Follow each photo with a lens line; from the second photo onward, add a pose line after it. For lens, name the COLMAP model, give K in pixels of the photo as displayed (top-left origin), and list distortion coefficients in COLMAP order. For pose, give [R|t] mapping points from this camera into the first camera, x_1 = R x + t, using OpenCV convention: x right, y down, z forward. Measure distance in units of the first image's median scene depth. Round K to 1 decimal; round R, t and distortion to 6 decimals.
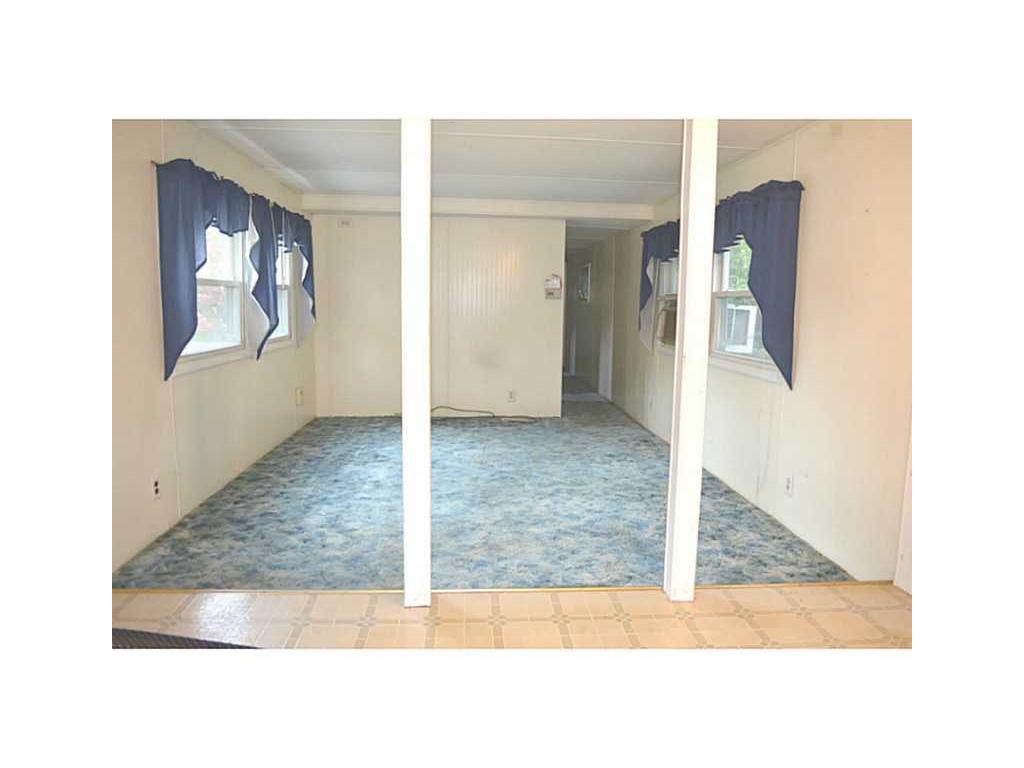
lens RADIAL K [[641.3, 0, 512.0], [0, 641.3, 384.0], [0, 0, 1]] dist [-0.055612, -0.000435]
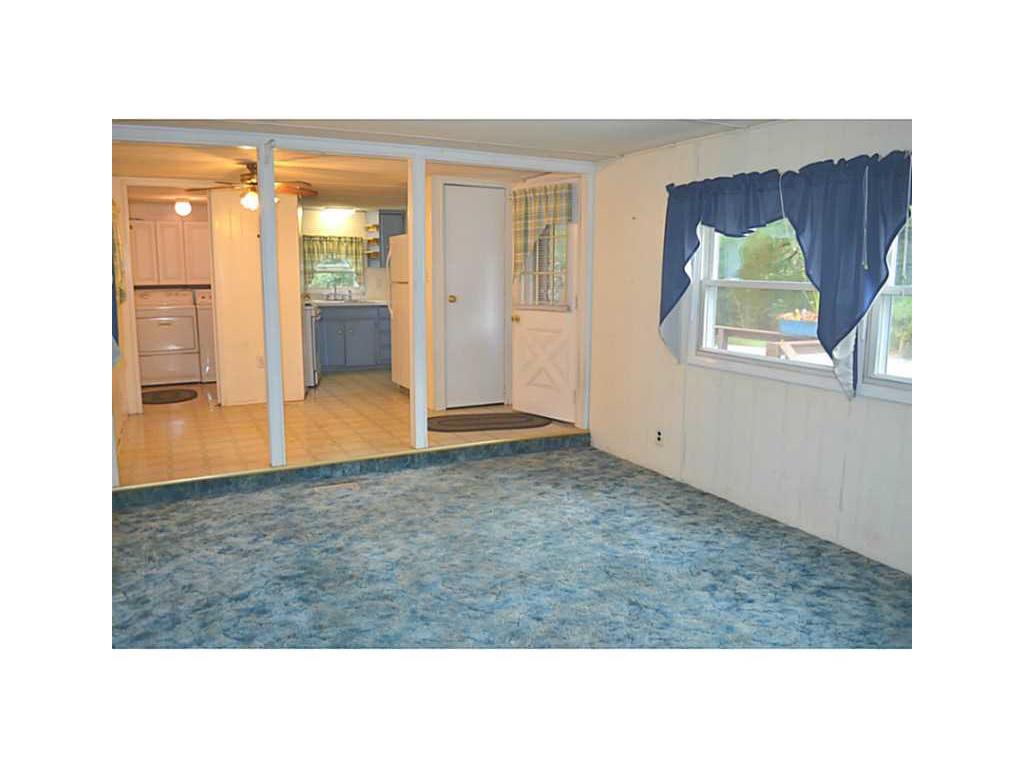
lens RADIAL K [[726.3, 0, 512.0], [0, 726.3, 384.0], [0, 0, 1]] dist [-0.002286, -0.000480]
pose [[-0.923797, 0.045120, -0.380216, 0.283670], [-0.052815, 0.968523, 0.243257, -0.277188], [0.379223, 0.244801, -0.892335, 2.024150]]
